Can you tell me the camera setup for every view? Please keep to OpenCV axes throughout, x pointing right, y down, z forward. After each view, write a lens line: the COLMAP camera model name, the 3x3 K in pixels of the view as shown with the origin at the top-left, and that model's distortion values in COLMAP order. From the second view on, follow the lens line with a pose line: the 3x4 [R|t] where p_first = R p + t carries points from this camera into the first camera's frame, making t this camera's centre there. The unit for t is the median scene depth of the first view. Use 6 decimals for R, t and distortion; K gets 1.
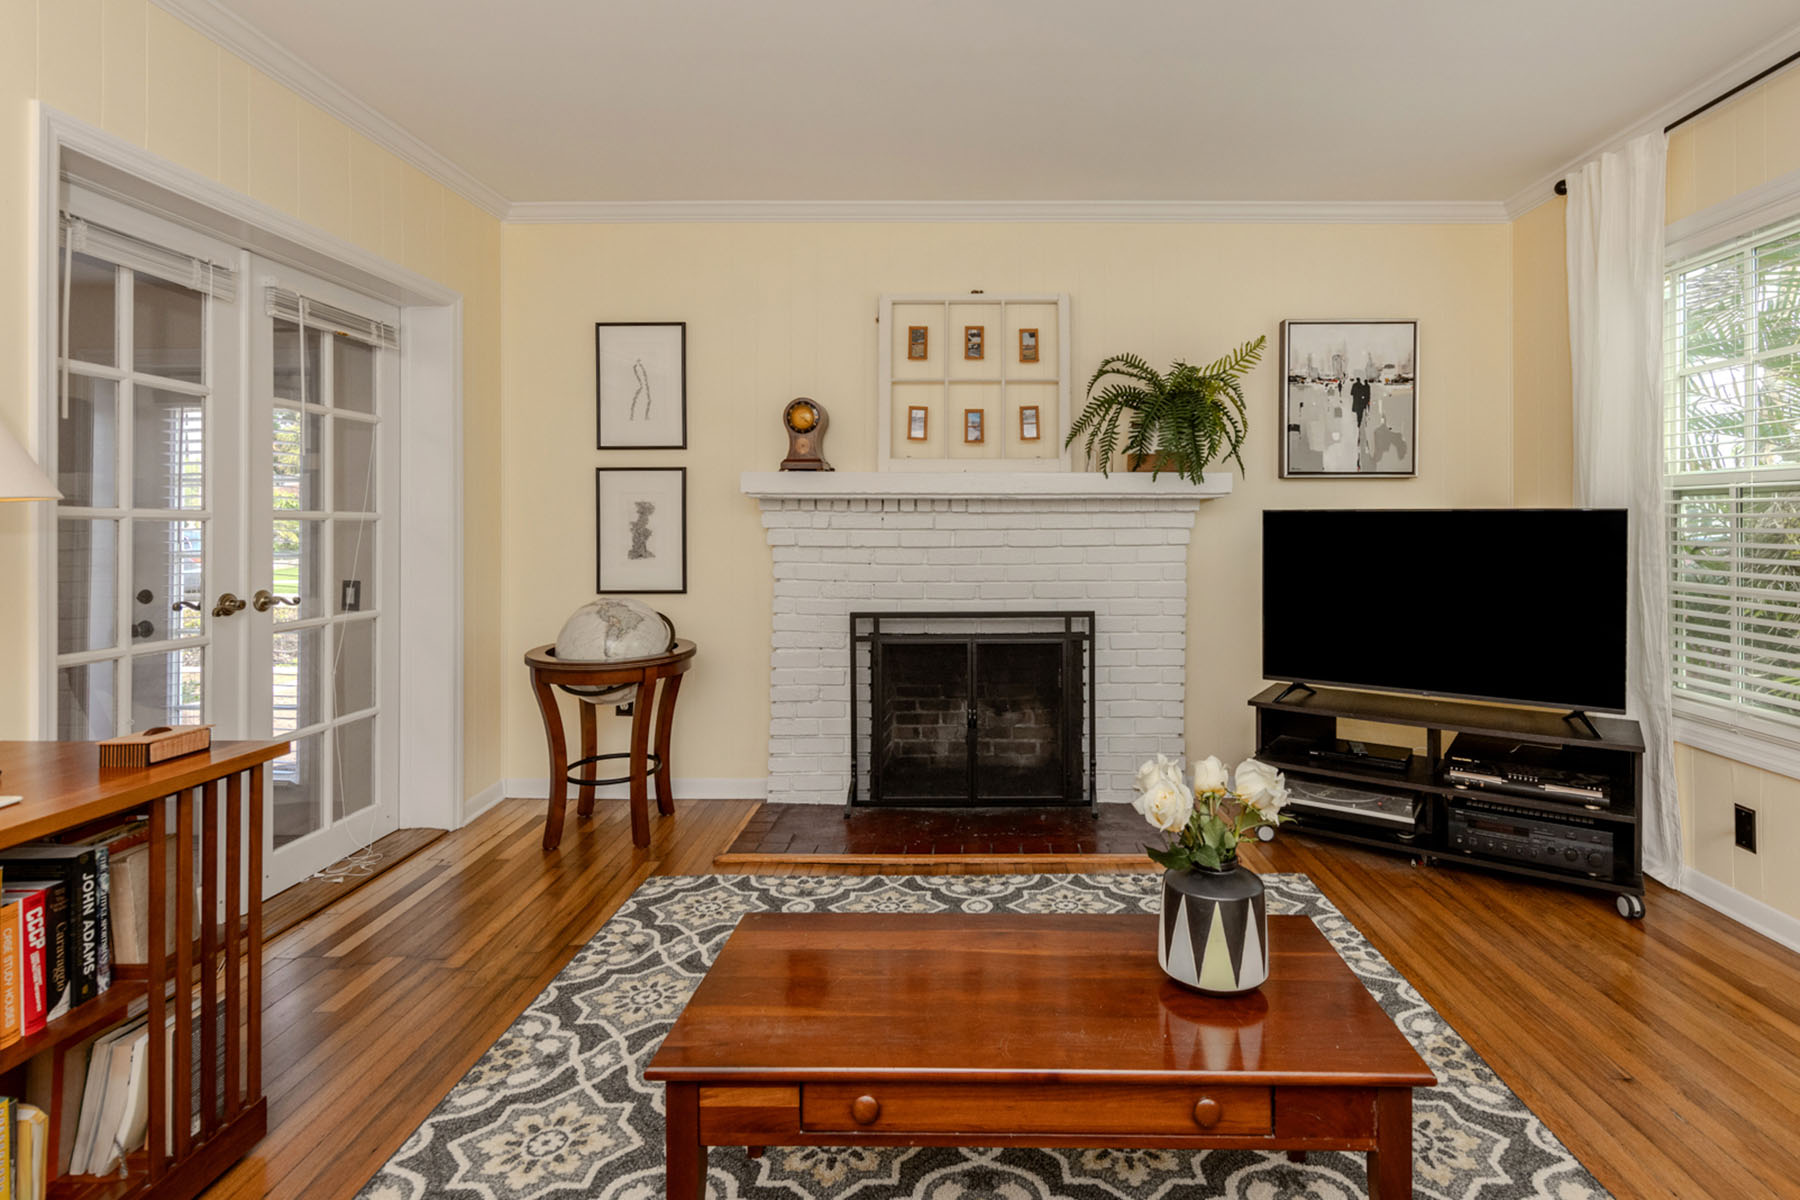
lens RADIAL K [[801.1, 0, 899.0], [0, 801.1, 583.1], [0, 0, 1]] dist [0.002108, -0.000244]
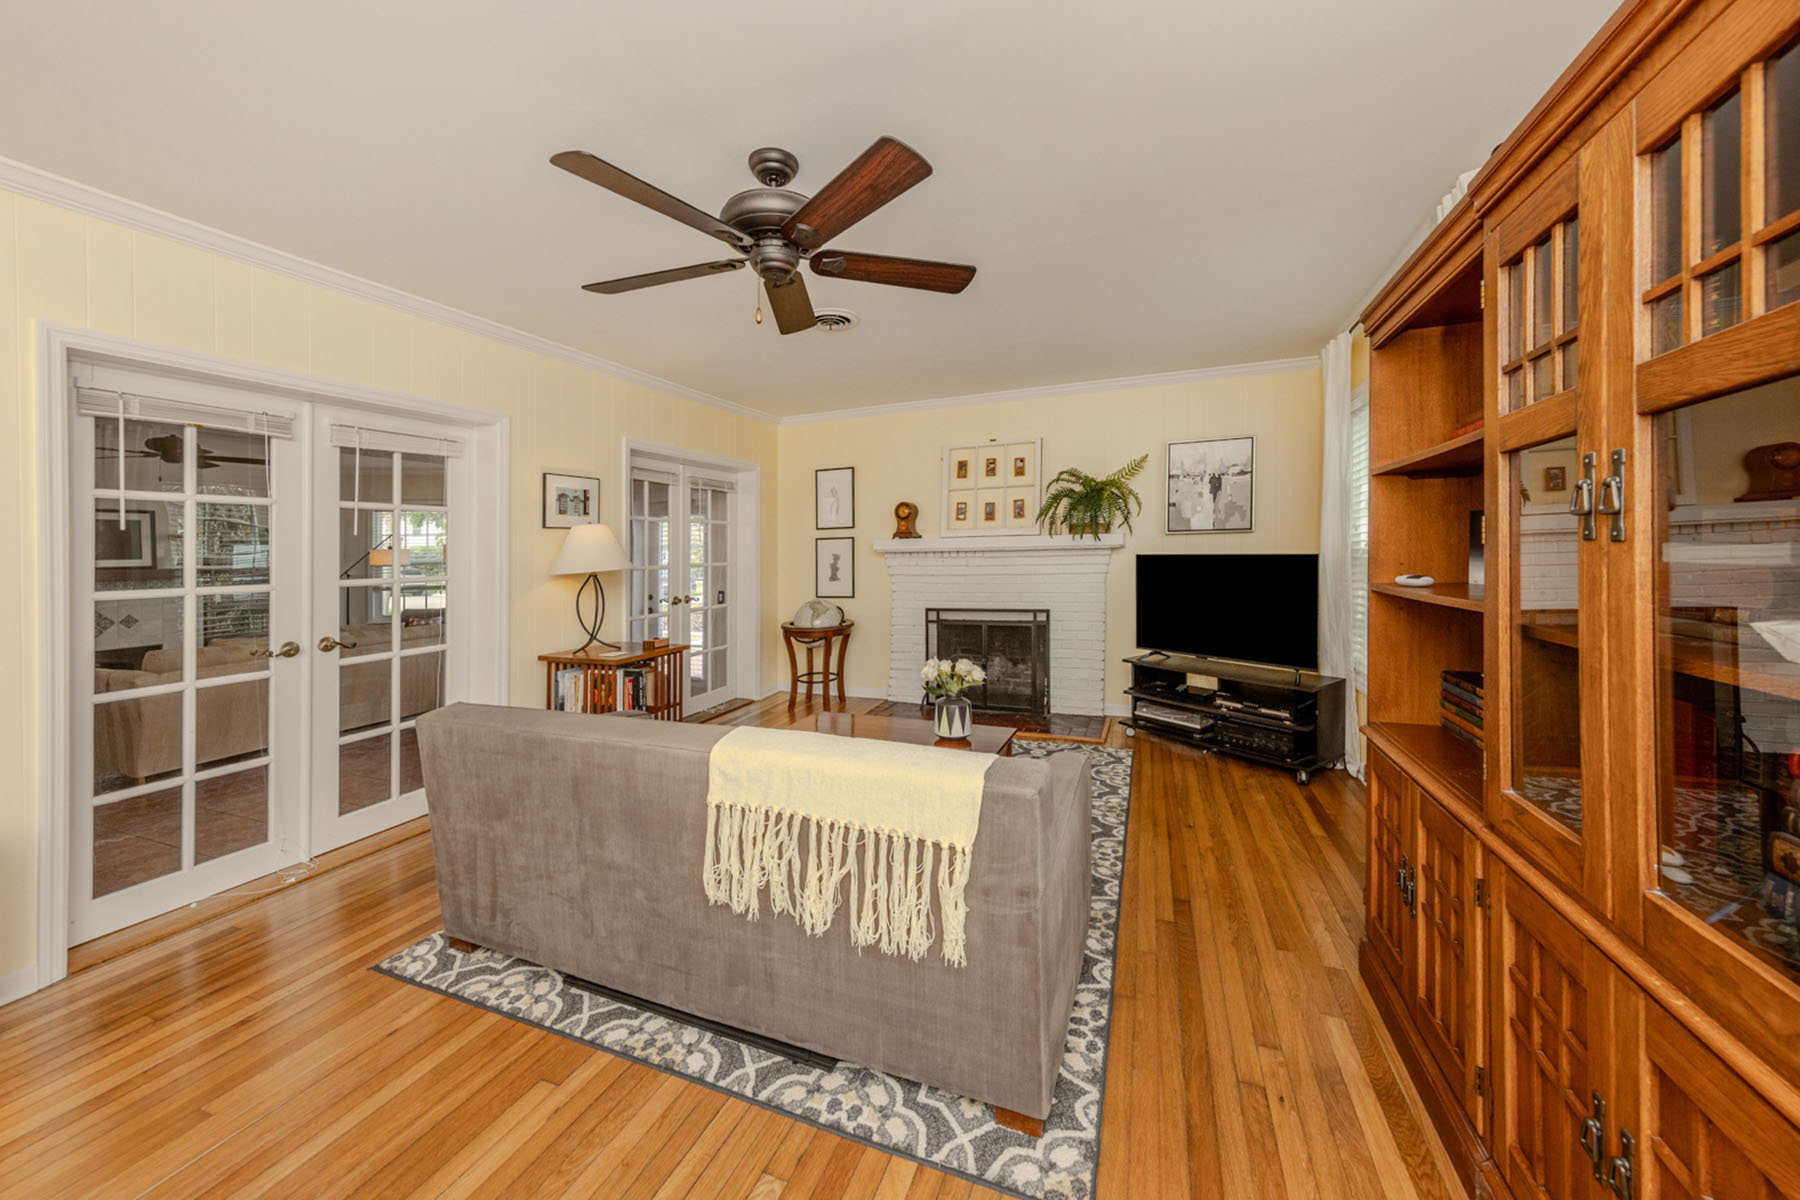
lens RADIAL K [[657.4, 0, 889.3], [0, 657.4, 599.1], [0, 0, 1]] dist [0.010043, -0.000258]
pose [[0.922571, 0.009462, -0.385712, 0.489199], [-0.004887, 0.999906, 0.012840, -0.006428], [0.385797, -0.009961, 0.922530, -0.549882]]
